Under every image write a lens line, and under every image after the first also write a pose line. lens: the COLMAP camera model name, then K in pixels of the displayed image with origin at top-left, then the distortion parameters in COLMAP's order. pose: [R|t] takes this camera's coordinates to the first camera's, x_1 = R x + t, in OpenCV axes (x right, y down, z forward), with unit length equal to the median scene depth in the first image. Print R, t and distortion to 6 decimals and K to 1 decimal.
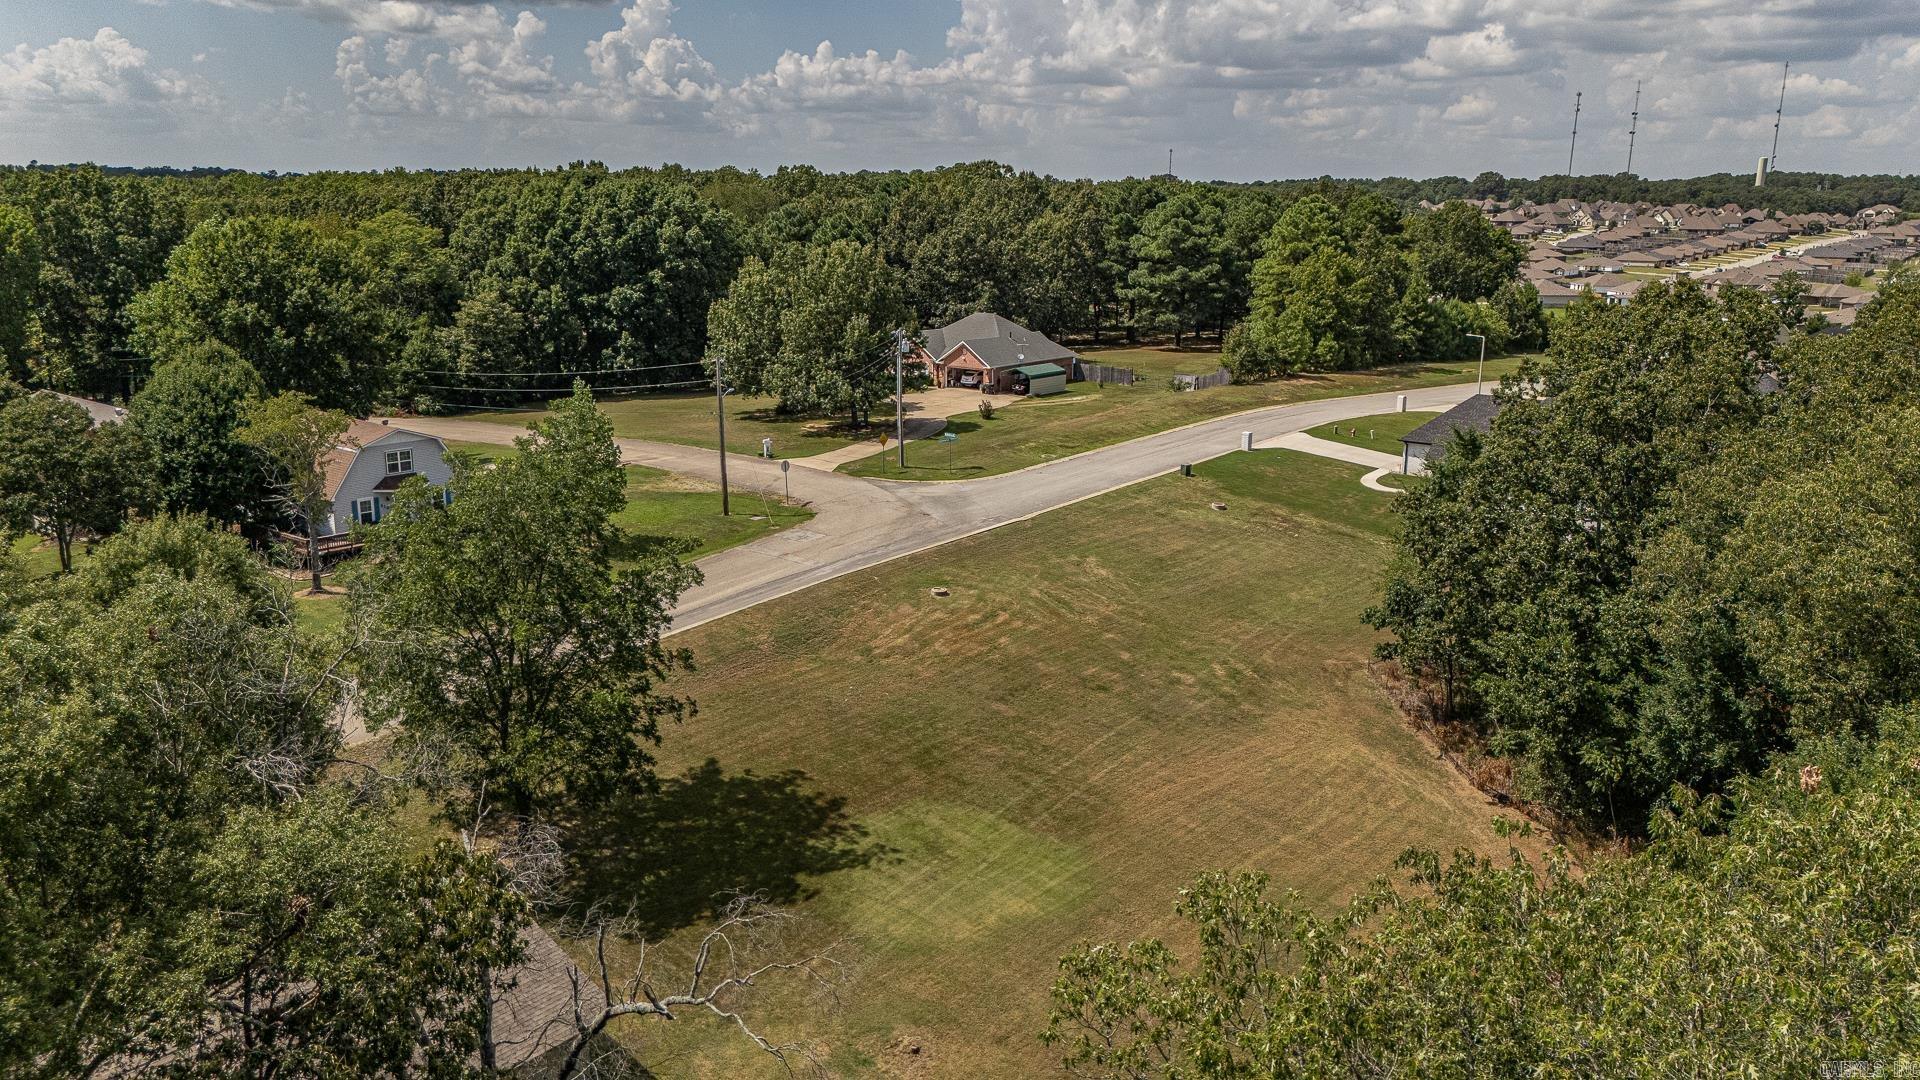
lens RADIAL K [[1430.9, 0, 940.6], [0, 1430.9, 548.8], [0, 0, 1]] dist [0.046213, -0.019052]
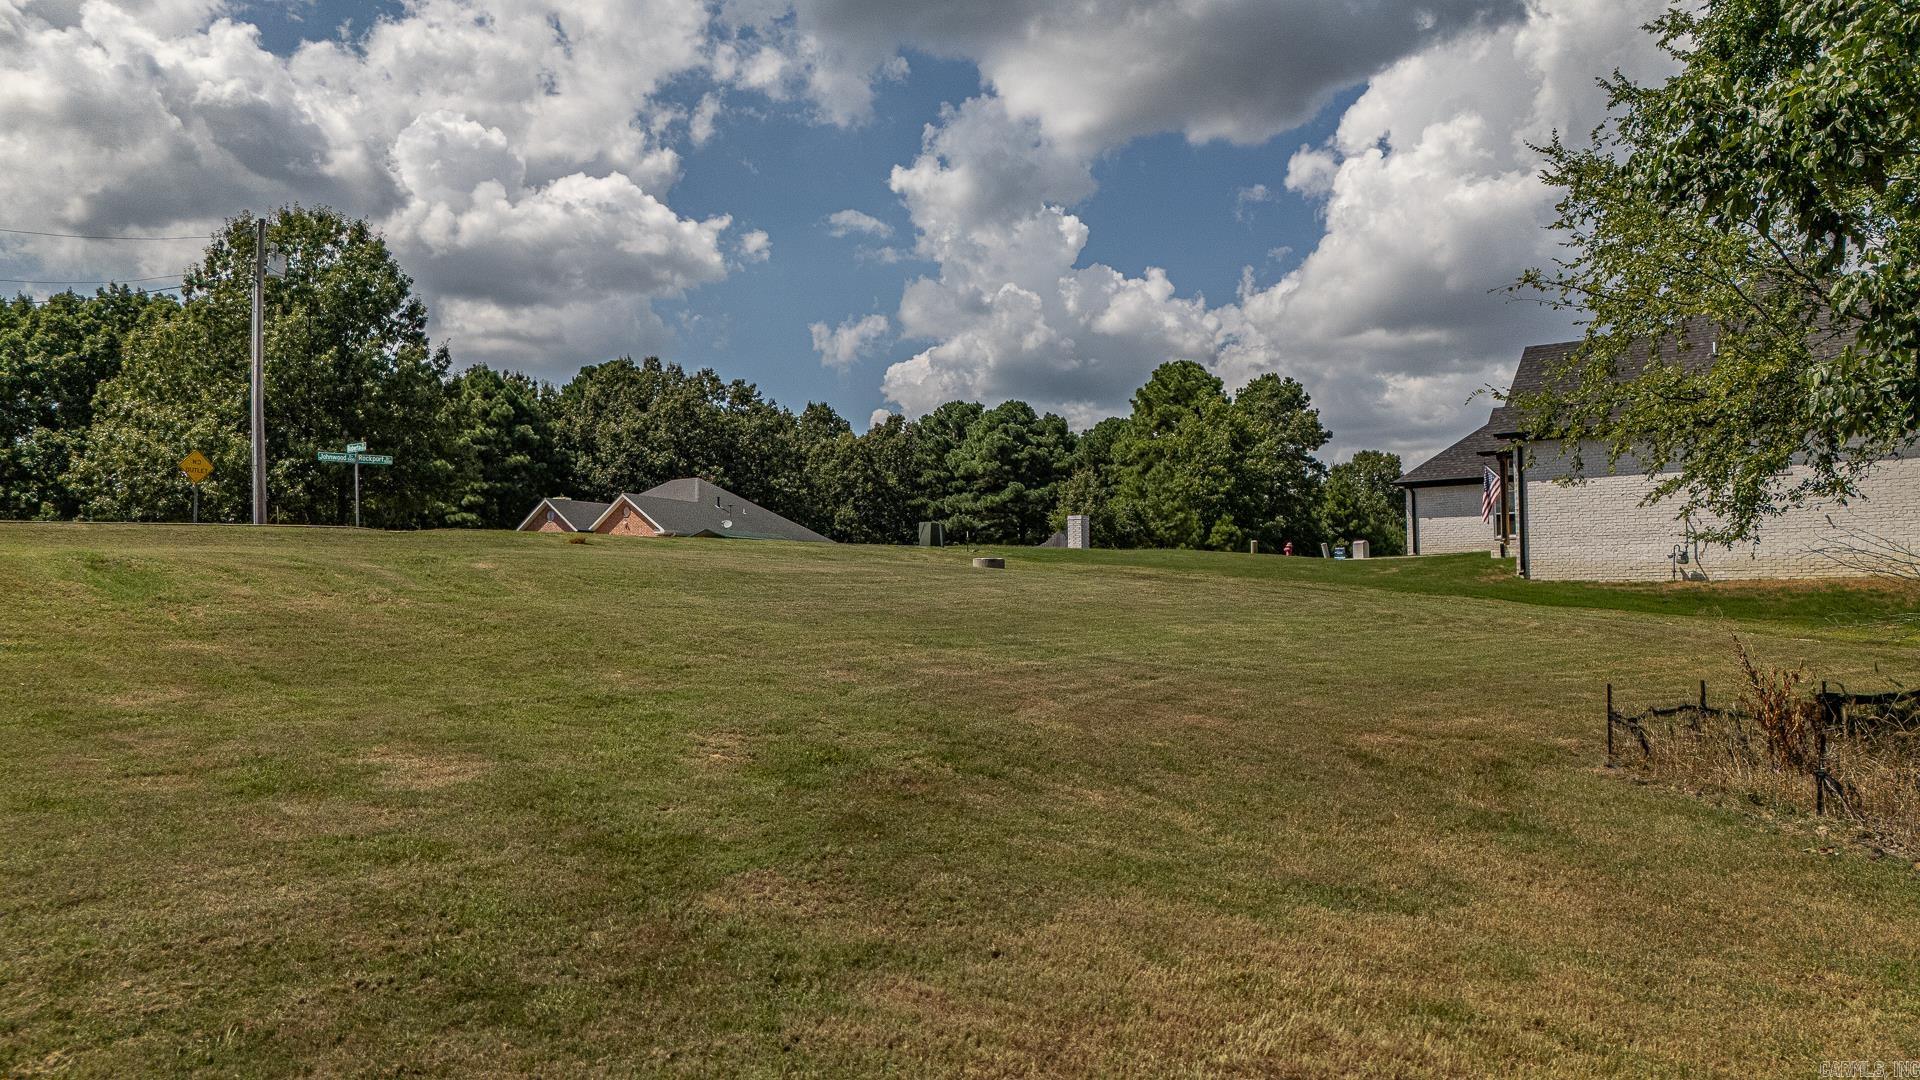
lens RADIAL K [[1430.9, 0, 964.9], [0, 1430.9, 543.5], [0, 0, 1]] dist [0.046213, -0.019052]
pose [[0.996186, -0.012086, 0.086419, 0.100763], [0.037535, 0.953404, -0.299352, 0.055333], [-0.078774, 0.301454, 0.950221, 0.415178]]
